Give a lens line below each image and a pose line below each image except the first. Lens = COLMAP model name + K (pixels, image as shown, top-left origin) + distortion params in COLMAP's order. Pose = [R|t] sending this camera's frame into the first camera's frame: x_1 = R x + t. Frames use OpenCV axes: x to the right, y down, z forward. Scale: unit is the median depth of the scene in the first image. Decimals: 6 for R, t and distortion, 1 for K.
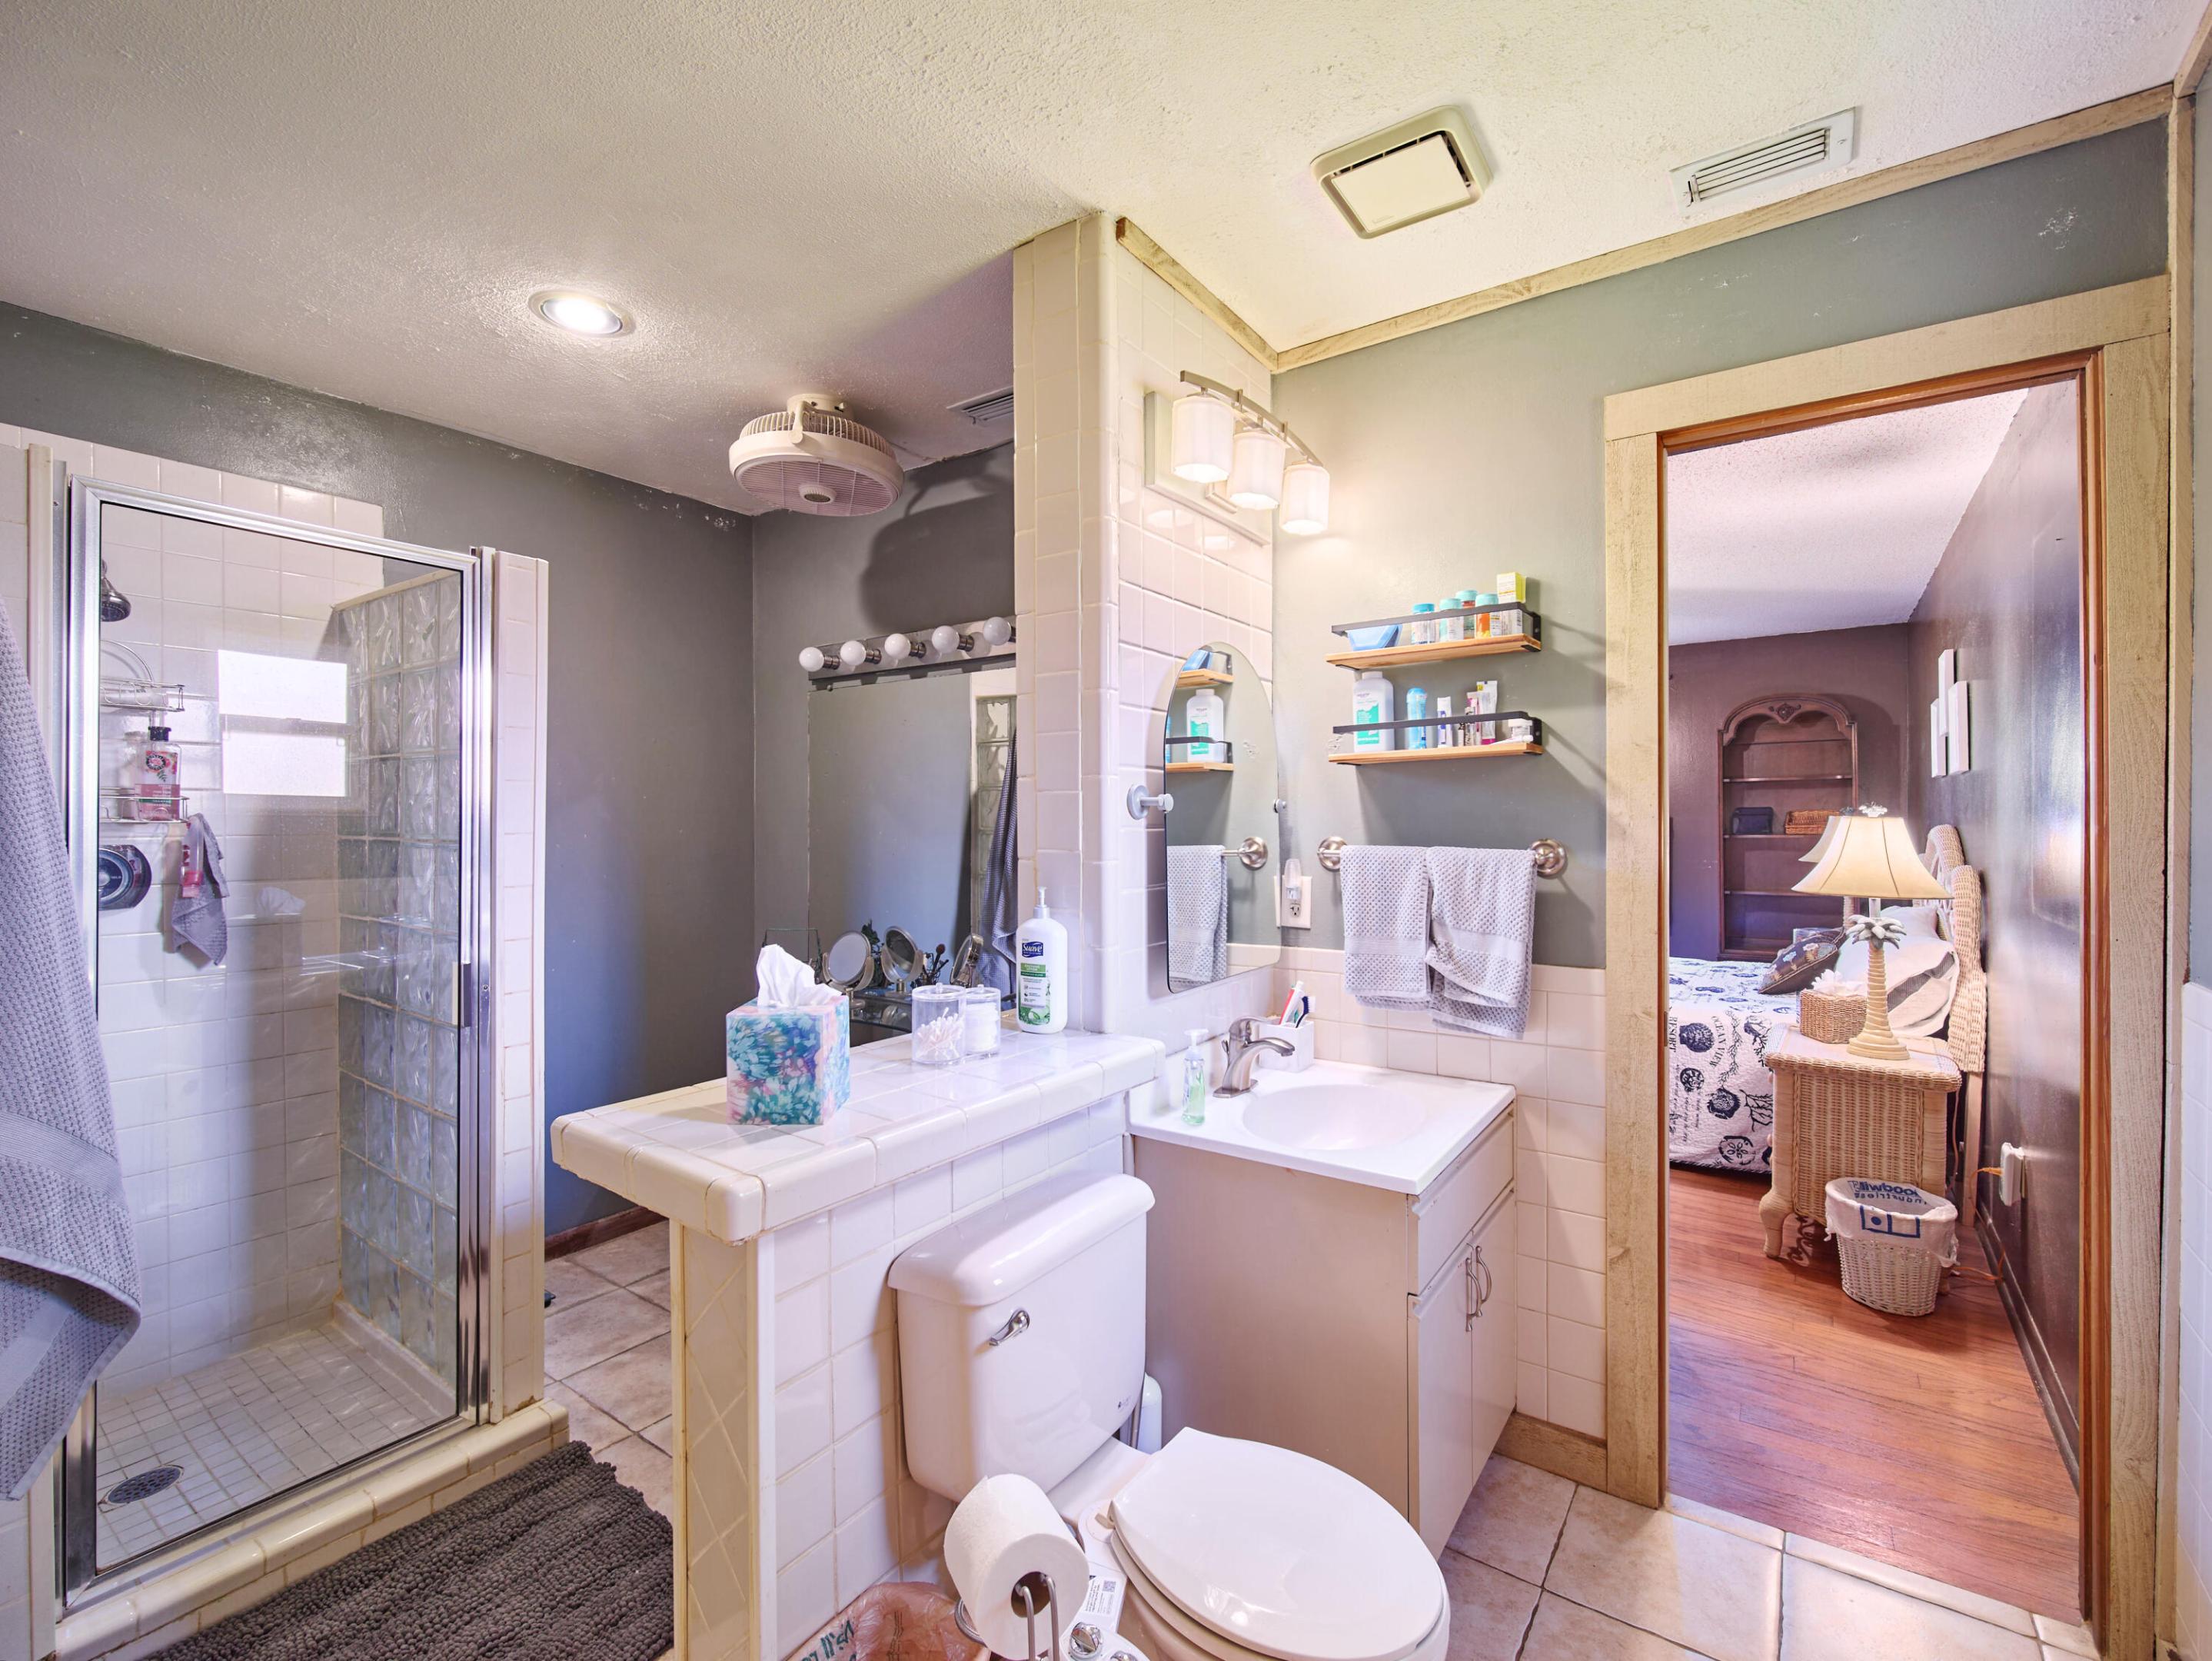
lens RADIAL K [[985.8, 0, 1107.5], [0, 985.8, 829.6], [0, 0, 1]] dist [-0.012805, -0.000244]
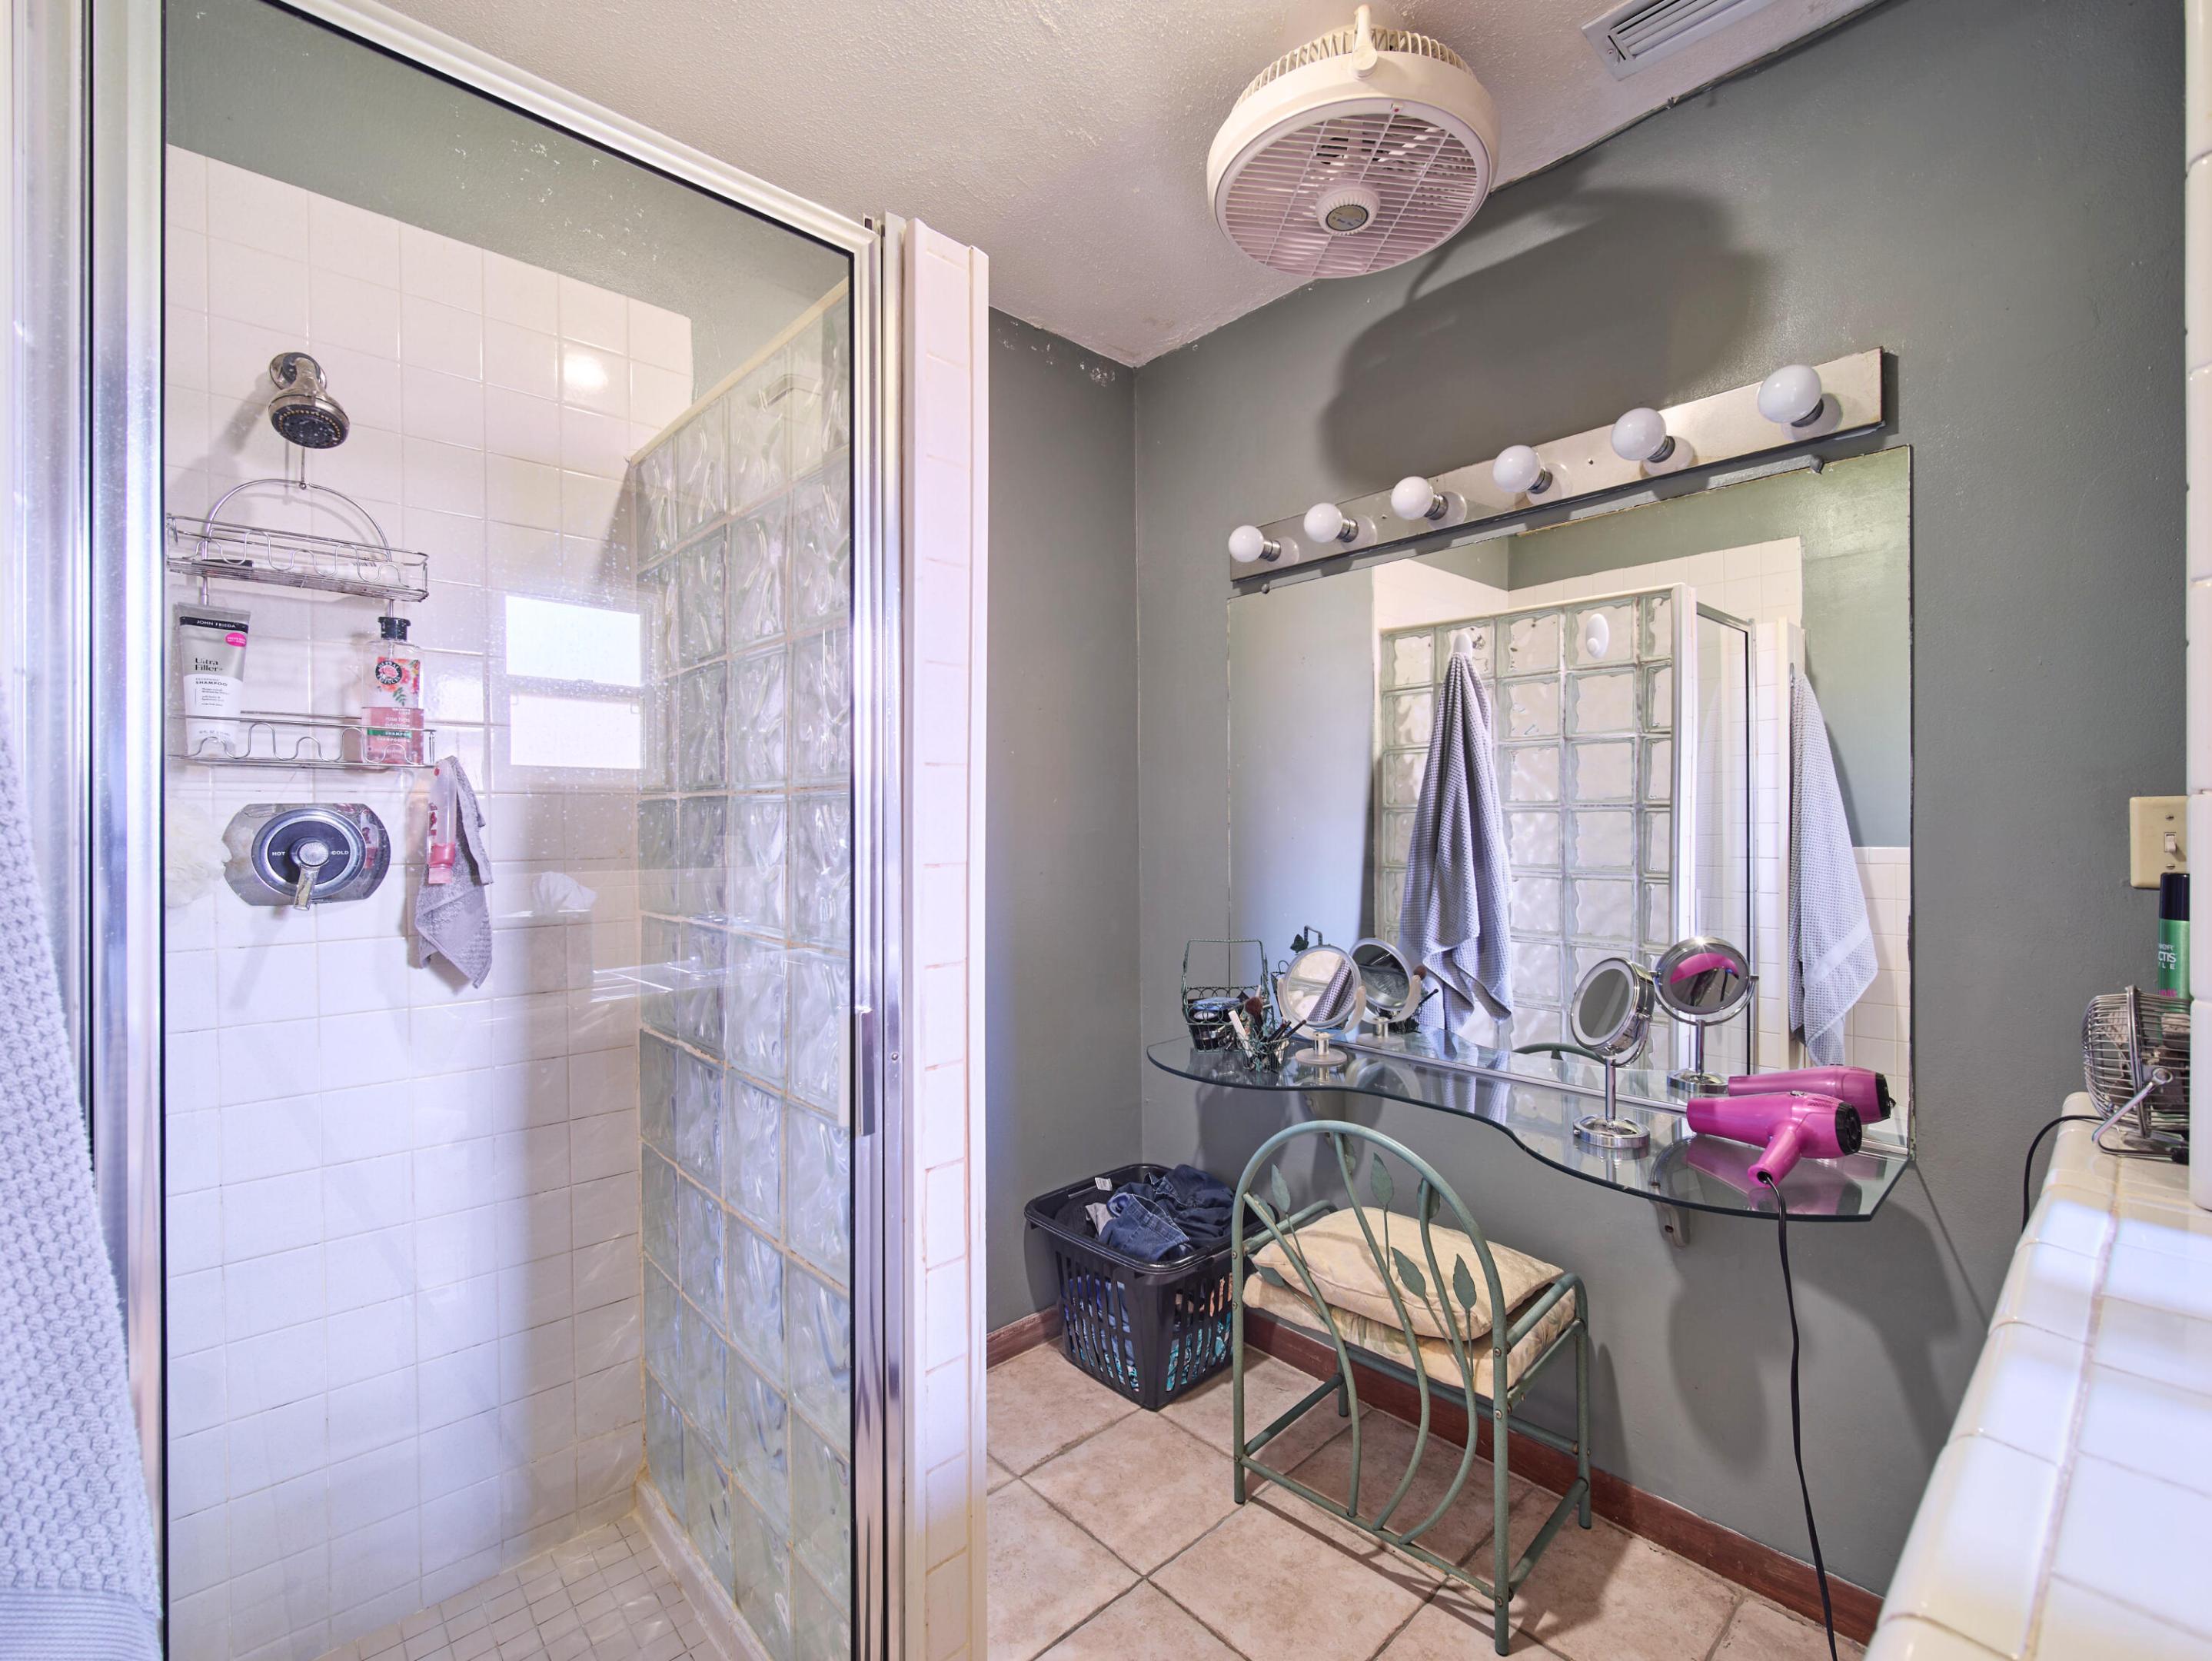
lens RADIAL K [[985.8, 0, 1103.3], [0, 985.8, 832.4], [0, 0, 1]] dist [-0.012805, -0.000244]
pose [[0.976702, -0.007684, -0.214464, -0.339461], [0.007376, 0.999970, -0.002235, 0.036674], [0.214475, 0.000601, 0.976729, 0.420427]]
